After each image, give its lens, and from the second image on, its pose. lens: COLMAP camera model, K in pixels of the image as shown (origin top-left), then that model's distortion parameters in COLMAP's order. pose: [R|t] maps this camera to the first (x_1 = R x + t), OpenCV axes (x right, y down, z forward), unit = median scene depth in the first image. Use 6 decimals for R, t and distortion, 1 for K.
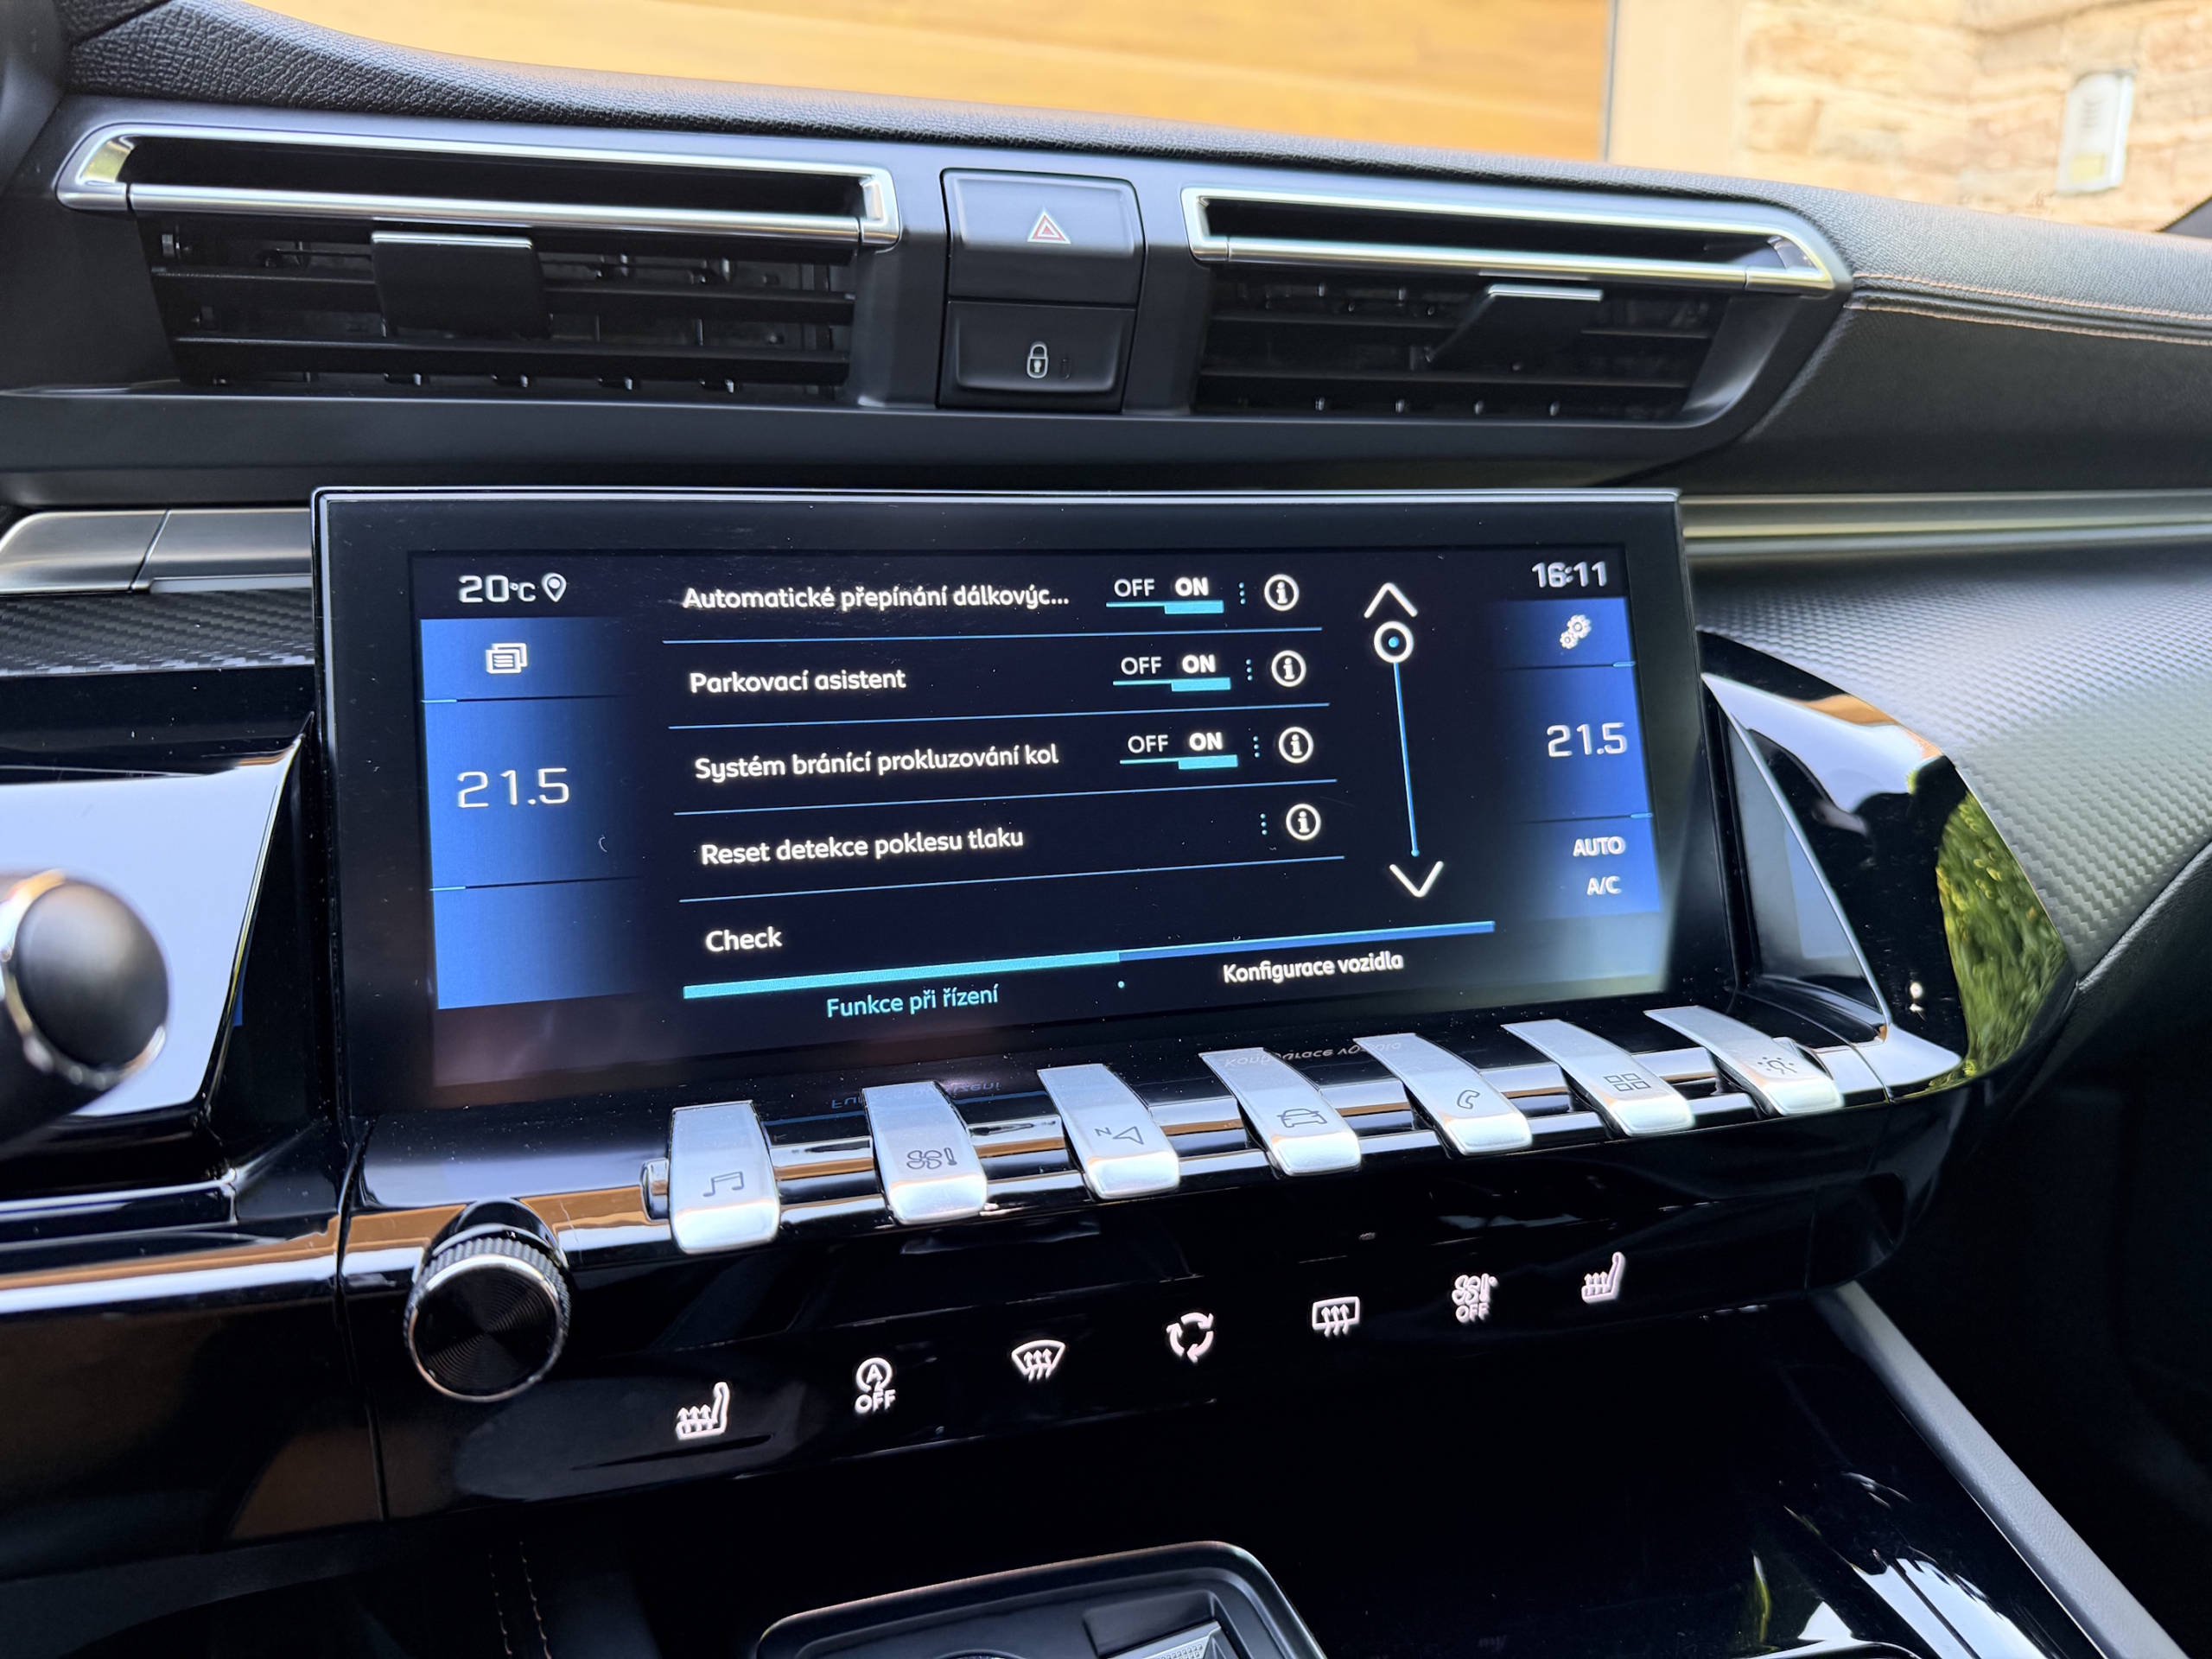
lens RADIAL K [[1557.8, 0, 1109.1], [0, 1557.8, 839.0], [0, 0, 1]] dist [0.003776, -0.019100]
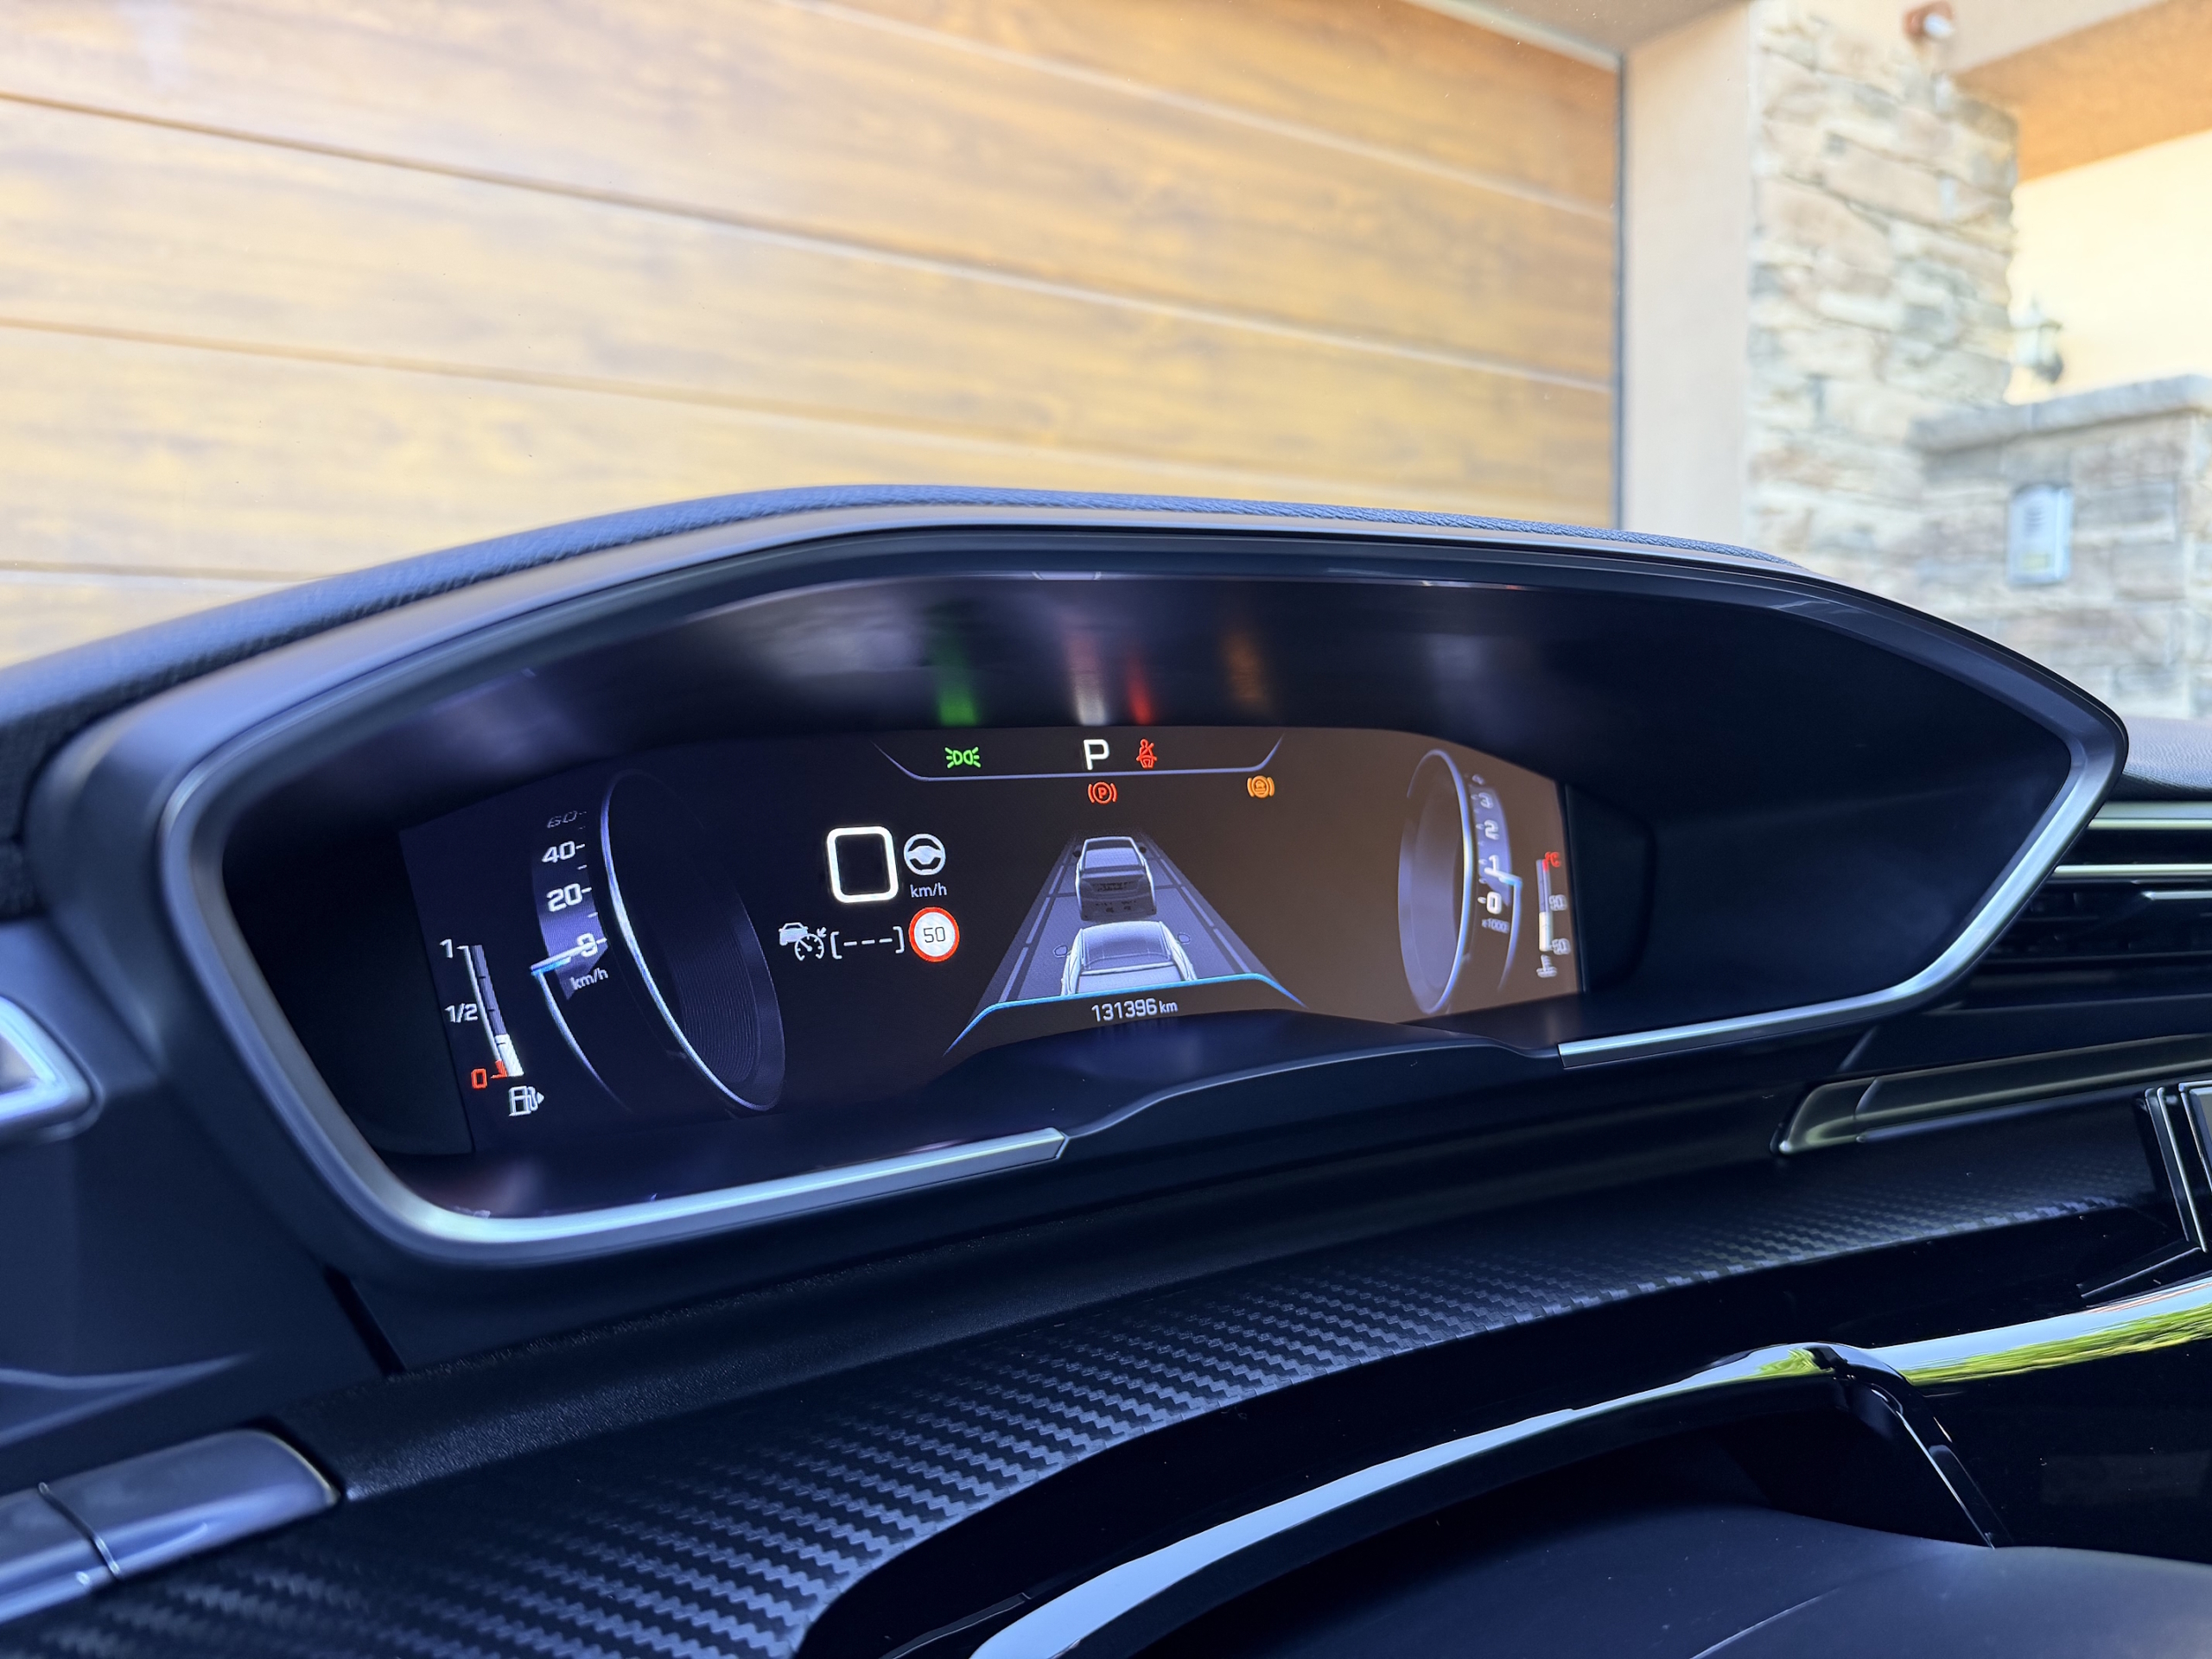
lens RADIAL K [[1557.8, 0, 1068.3], [0, 1557.8, 844.8], [0, 0, 1]] dist [0.003776, -0.019100]
pose [[0.996062, -0.007719, 0.088319, -1.474755], [0.024465, 0.981454, -0.190132, -0.187304], [-0.085213, 0.191544, 0.977778, -0.249663]]
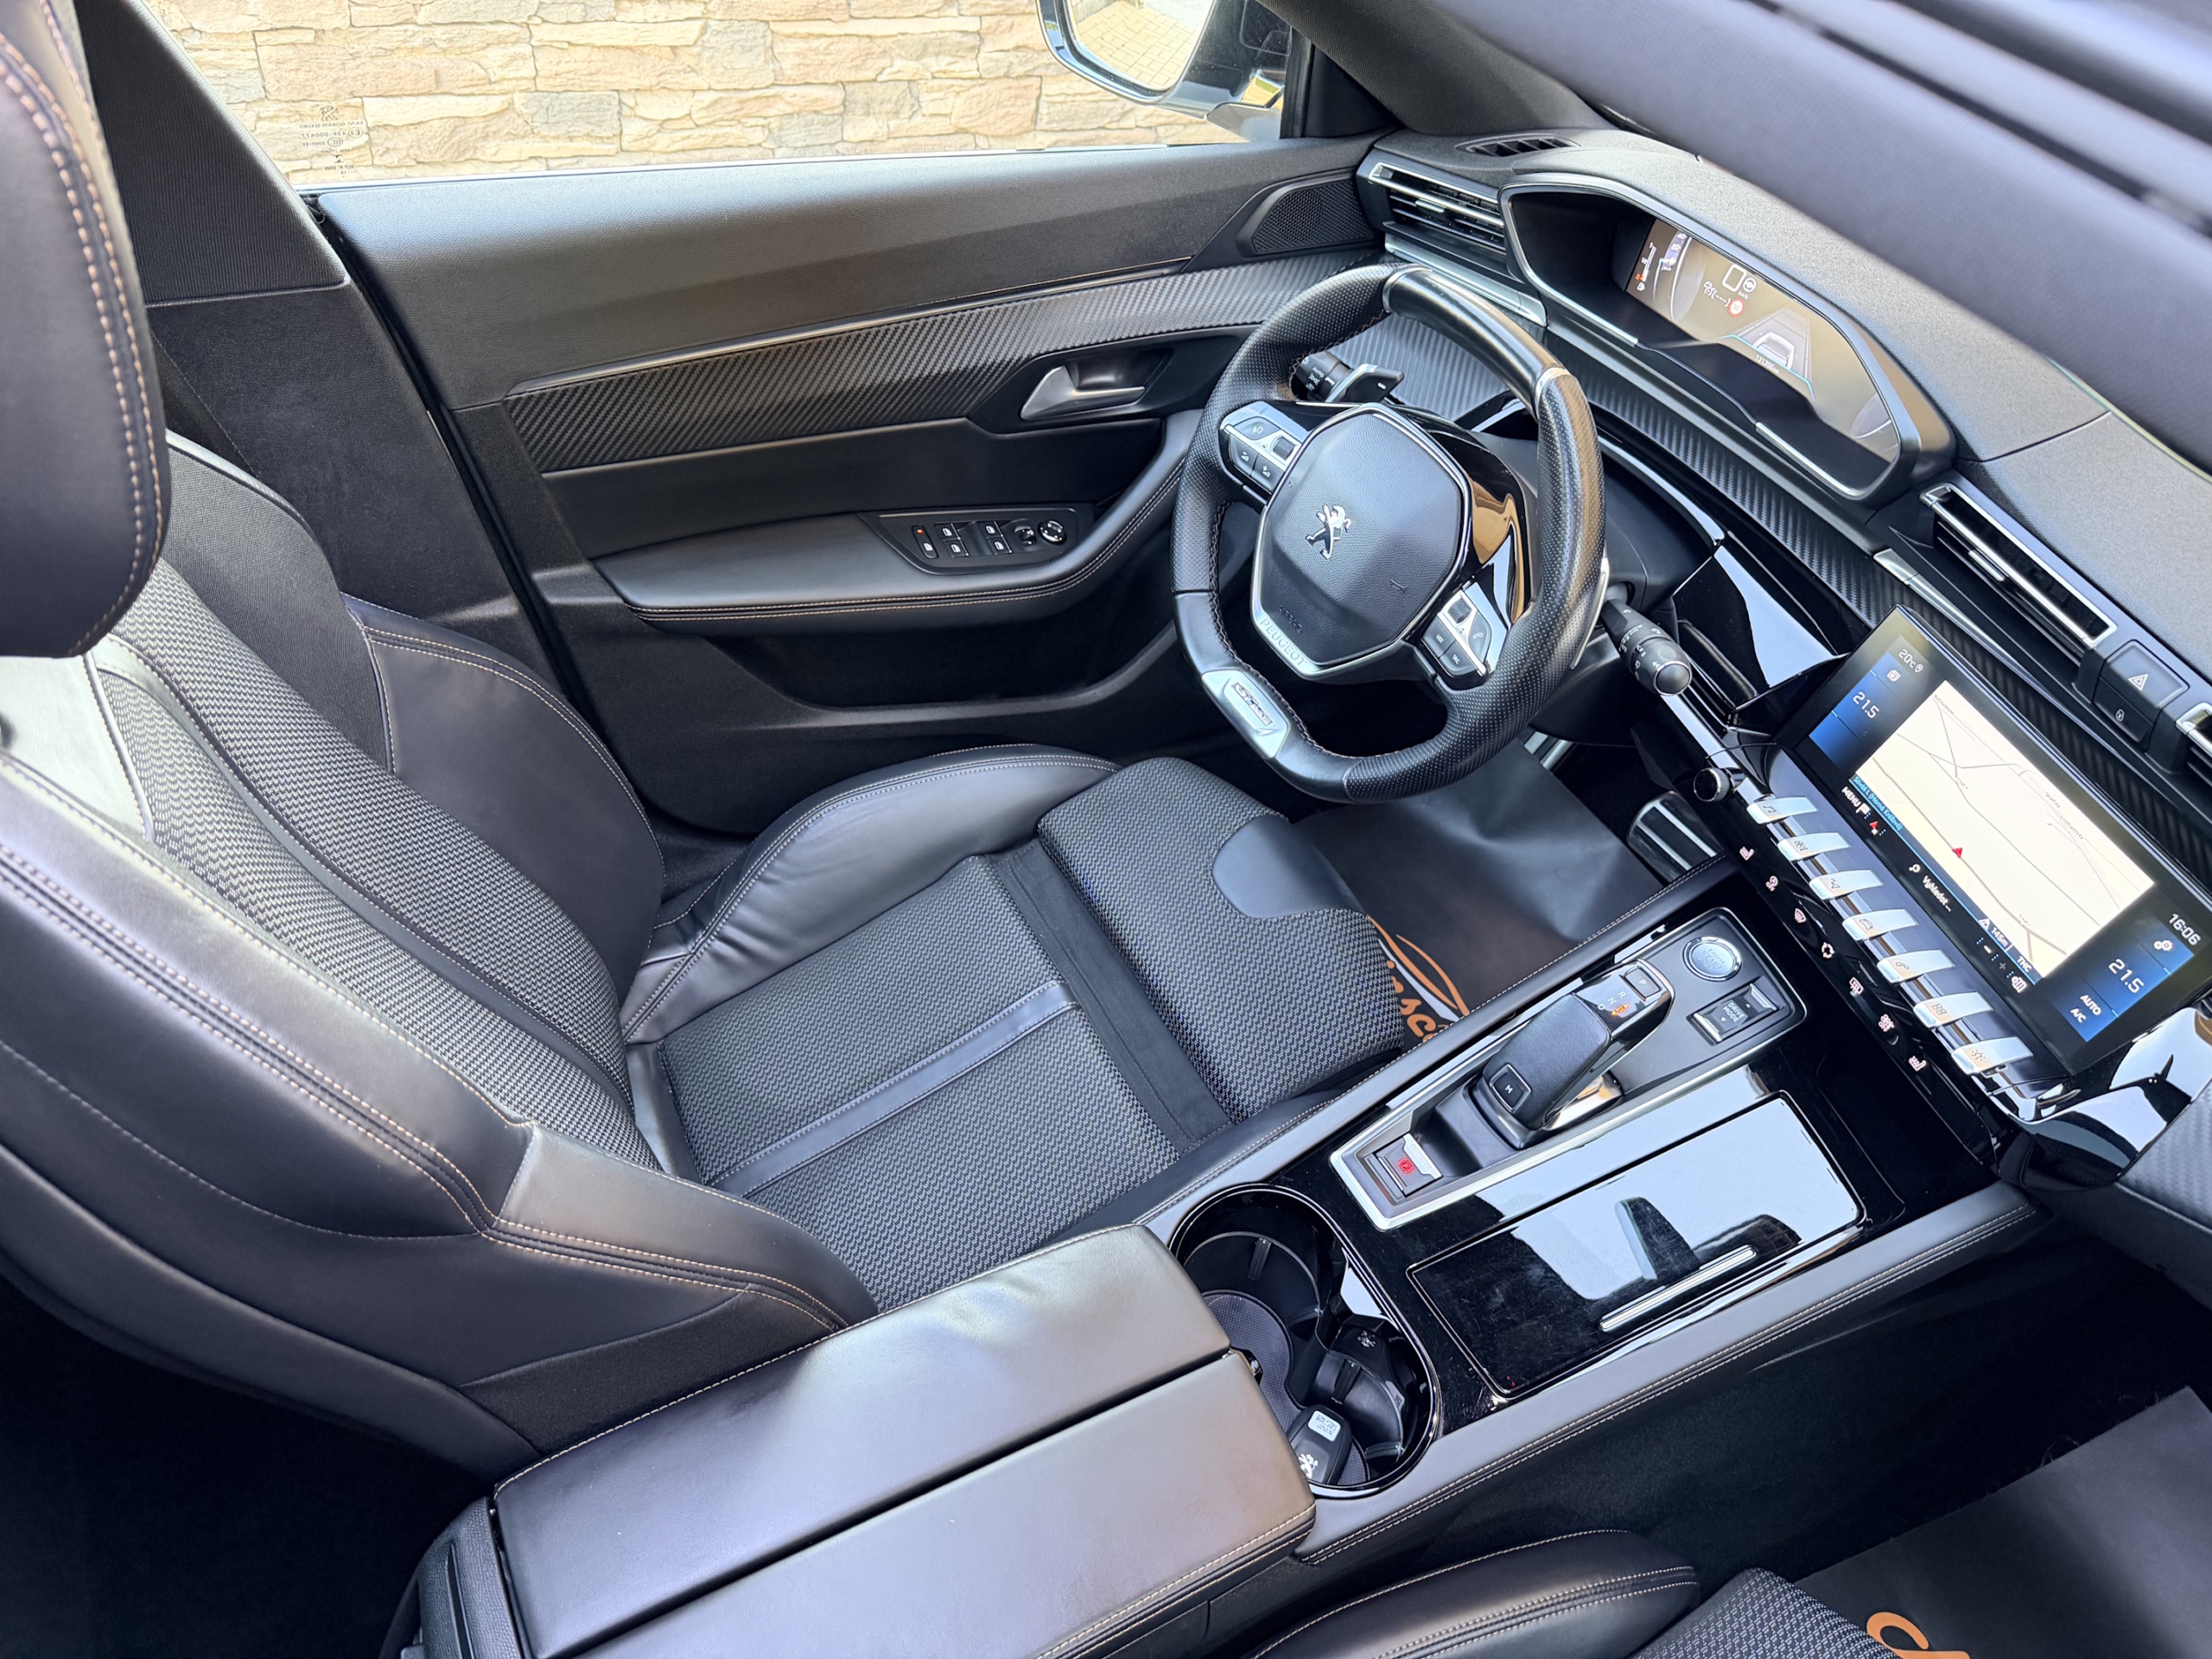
lens RADIAL K [[1557.8, 0, 1094.5], [0, 1557.8, 824.2], [0, 0, 1]] dist [0.003776, -0.019100]
pose [[0.024895, 0.695812, -0.717793, 2.063488], [-0.363250, 0.675233, 0.641957, -1.338964], [0.931359, 0.244757, 0.269564, -1.342742]]
